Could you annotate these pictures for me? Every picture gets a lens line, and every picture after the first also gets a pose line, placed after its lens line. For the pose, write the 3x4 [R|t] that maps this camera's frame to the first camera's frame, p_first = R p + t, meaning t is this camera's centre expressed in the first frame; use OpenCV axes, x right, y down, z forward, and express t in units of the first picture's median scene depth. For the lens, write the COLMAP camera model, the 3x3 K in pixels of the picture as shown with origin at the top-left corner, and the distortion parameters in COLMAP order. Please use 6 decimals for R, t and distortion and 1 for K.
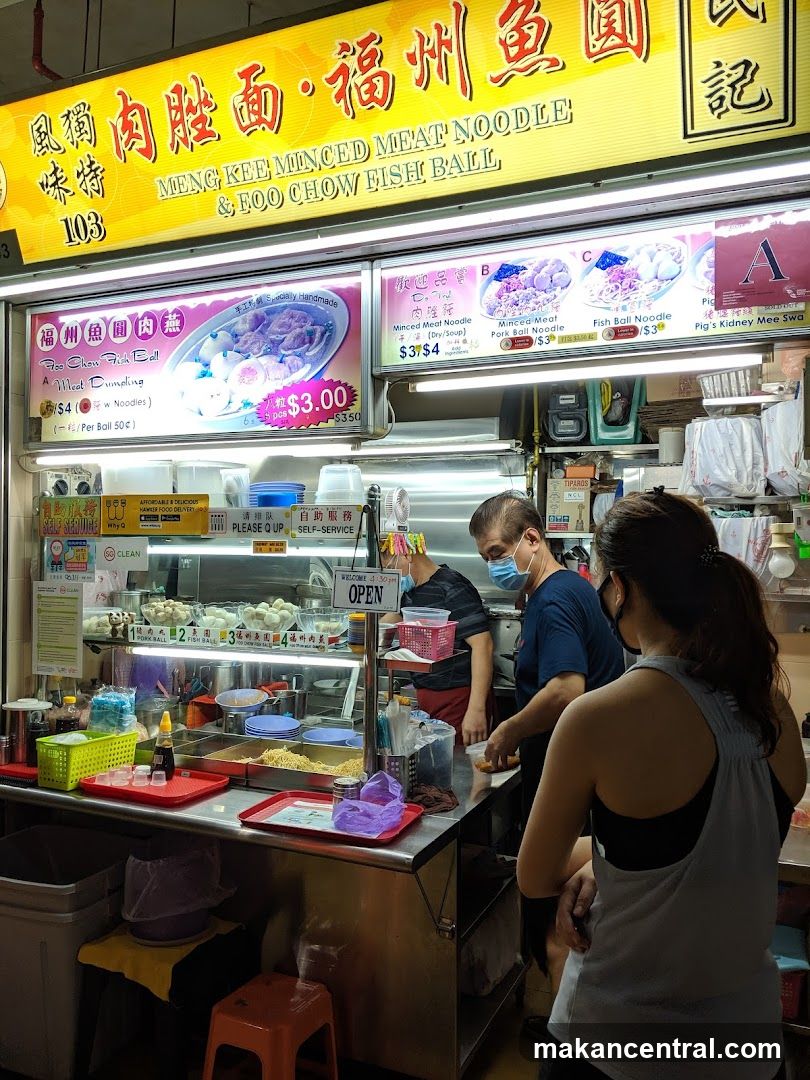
lens RADIAL K [[859.4, 0, 405.0], [0, 859.4, 540.0], [0, 0, 1]] dist [0.078703, -0.152470]
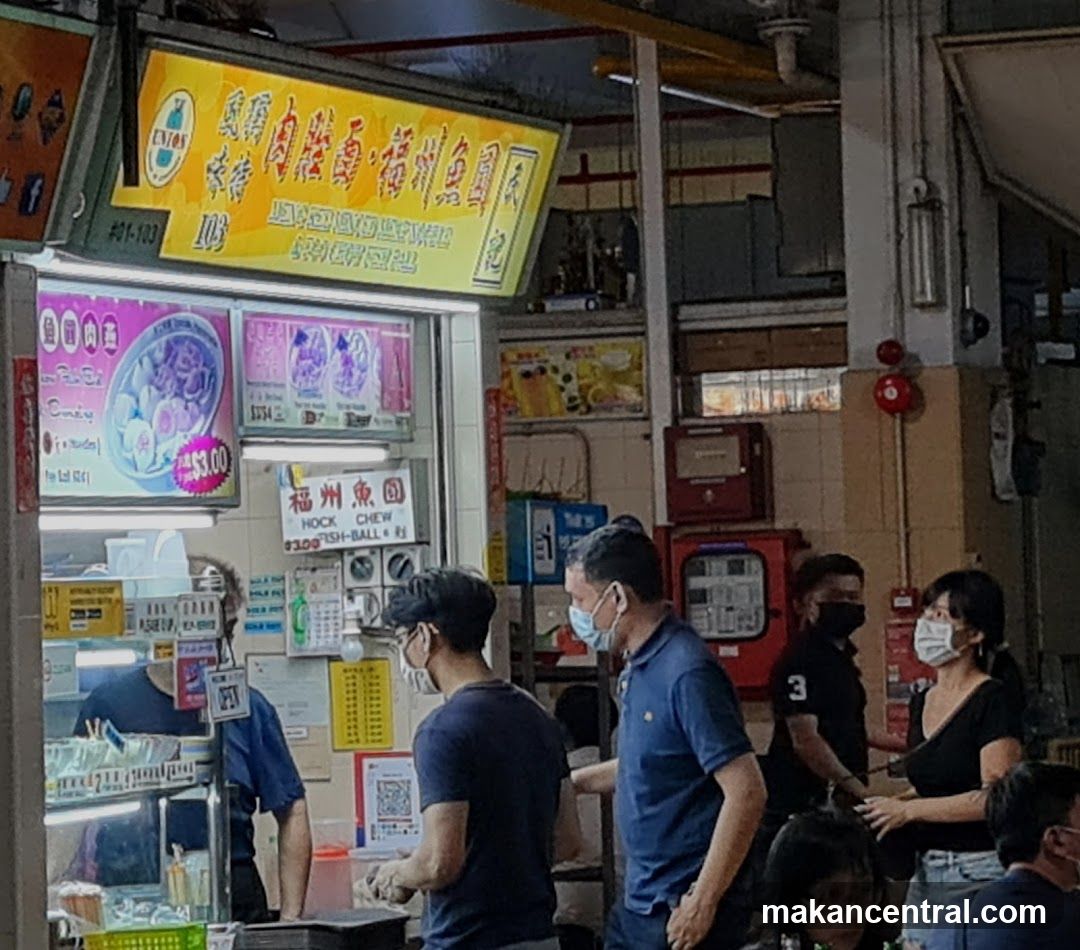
lens RADIAL K [[5237.2, 0, 540.0], [0, 5237.2, 475.0], [0, 0, 1]] dist [-0.120338, -1.787420]
pose [[-0.070280, 0.011879, 0.997457, -4.976108], [0.019567, 0.999753, -0.010527, -0.095232], [-0.997335, 0.018777, -0.070495, 1.052530]]
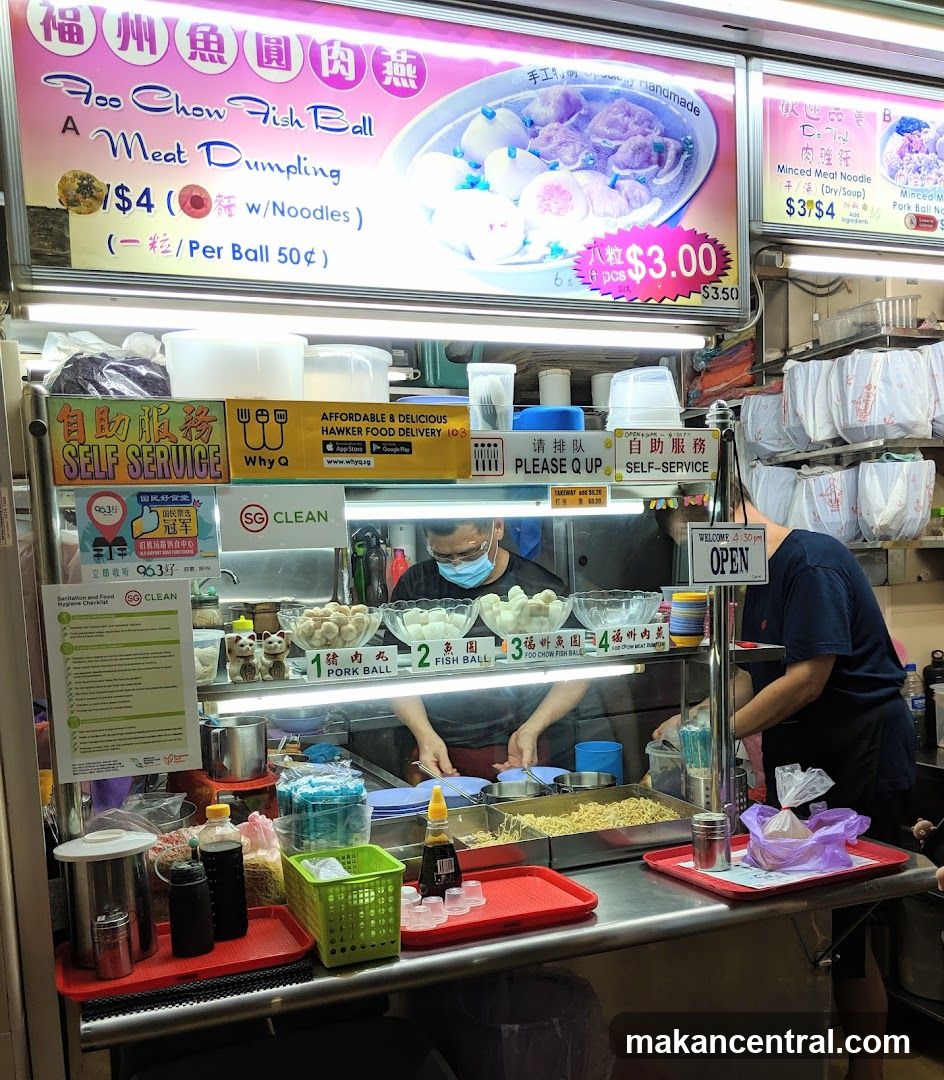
lens RADIAL K [[1057.9, 0, 475.6], [0, 1057.9, 675.7], [0, 0, 1]] dist [0.101104, -0.164494]
pose [[0.692326, -0.114610, 0.712425, -0.822636], [0.040527, 0.991923, 0.120190, 0.044010], [-0.720446, -0.054338, 0.691379, 0.544183]]
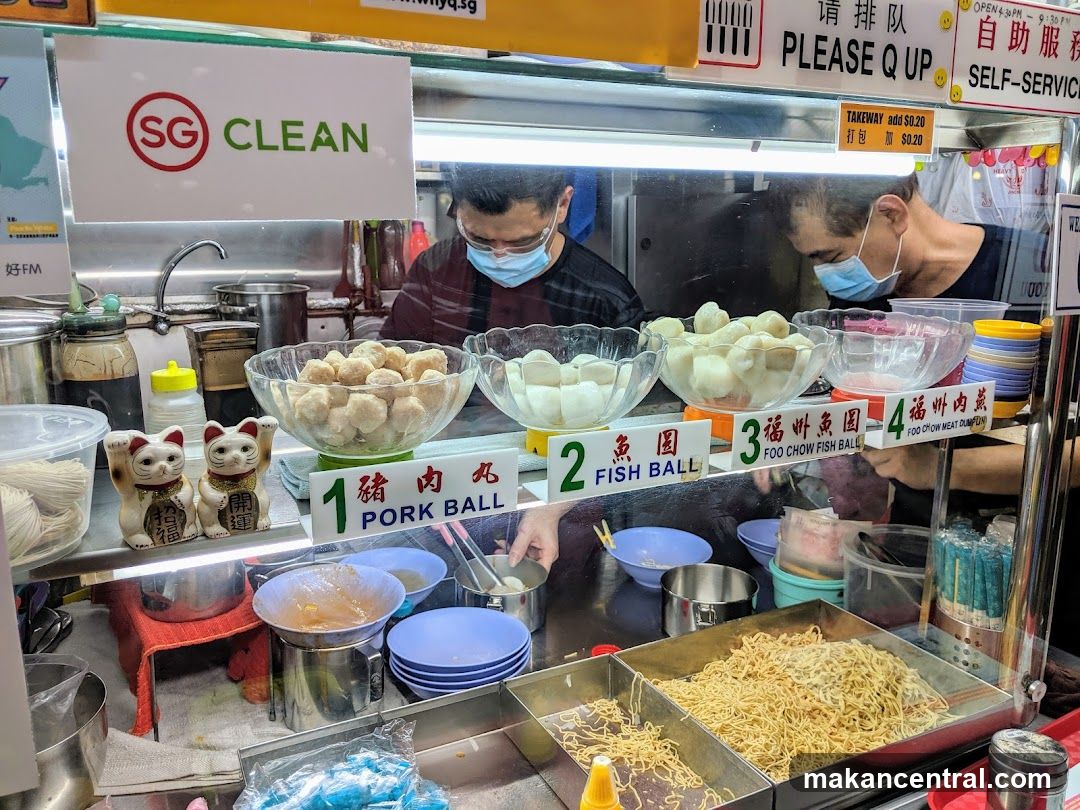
lens RADIAL K [[859.4, 0, 513.3], [0, 859.4, 392.6], [0, 0, 1]] dist [0.078703, -0.152470]
pose [[0.641110, -0.156067, 0.751412, -0.513427], [0.009823, 0.980693, 0.195308, 0.040655], [-0.767386, -0.117833, 0.630265, 0.953340]]
